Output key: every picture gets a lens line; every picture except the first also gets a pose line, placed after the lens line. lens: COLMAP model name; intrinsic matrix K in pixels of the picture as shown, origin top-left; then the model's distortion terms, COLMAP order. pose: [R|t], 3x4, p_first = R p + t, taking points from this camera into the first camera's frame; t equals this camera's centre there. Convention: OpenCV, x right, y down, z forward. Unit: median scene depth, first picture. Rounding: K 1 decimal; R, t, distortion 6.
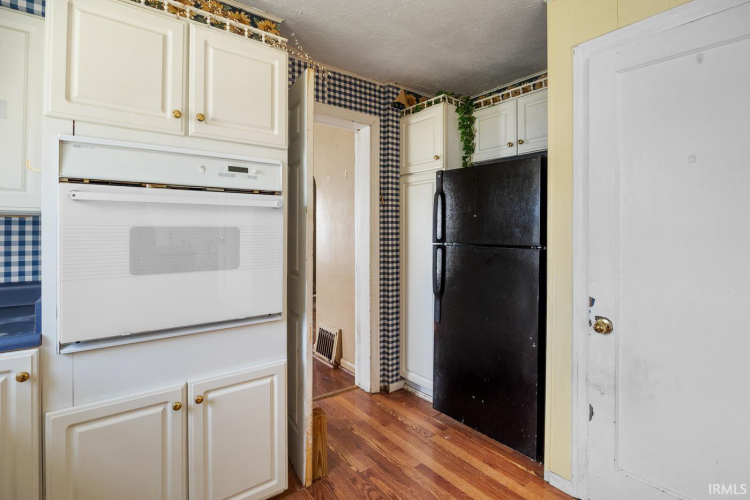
lens RADIAL K [[364.4, 0, 379.9], [0, 364.4, 228.6], [0, 0, 1]] dist [-0.015882, 0.001275]
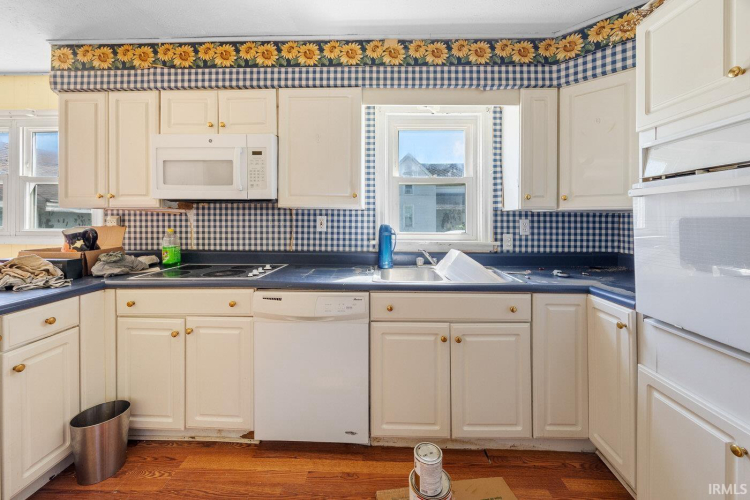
lens RADIAL K [[296.1, 0, 379.4], [0, 296.1, 219.6], [0, 0, 1]] dist [-0.004306, 0.000341]
pose [[-0.631284, -0.007029, -0.775520, 0.337132], [-0.004453, 0.999975, -0.005439, 0.006568], [0.775539, 0.000020, -0.631300, 0.666307]]
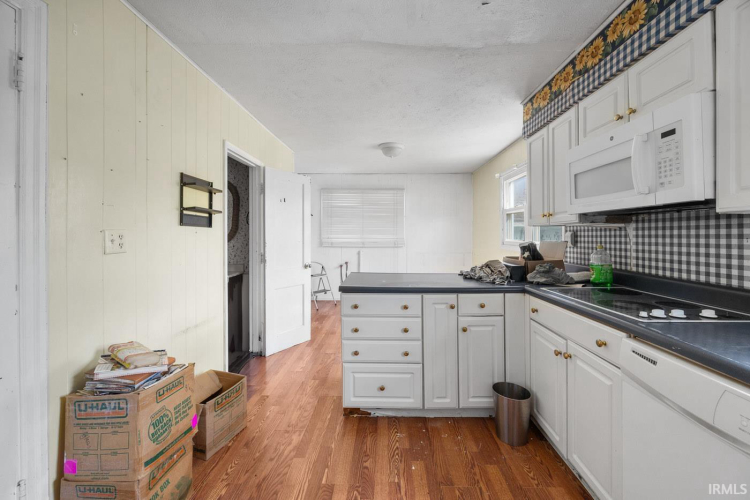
lens RADIAL K [[296.1, 0, 385.0], [0, 296.1, 237.7], [0, 0, 1]] dist [-0.004306, 0.000341]
pose [[-0.778548, -0.008982, 0.627521, -0.141613], [-0.001706, 0.999924, 0.012196, 0.001094], [-0.627583, 0.008425, -0.778504, 0.615168]]
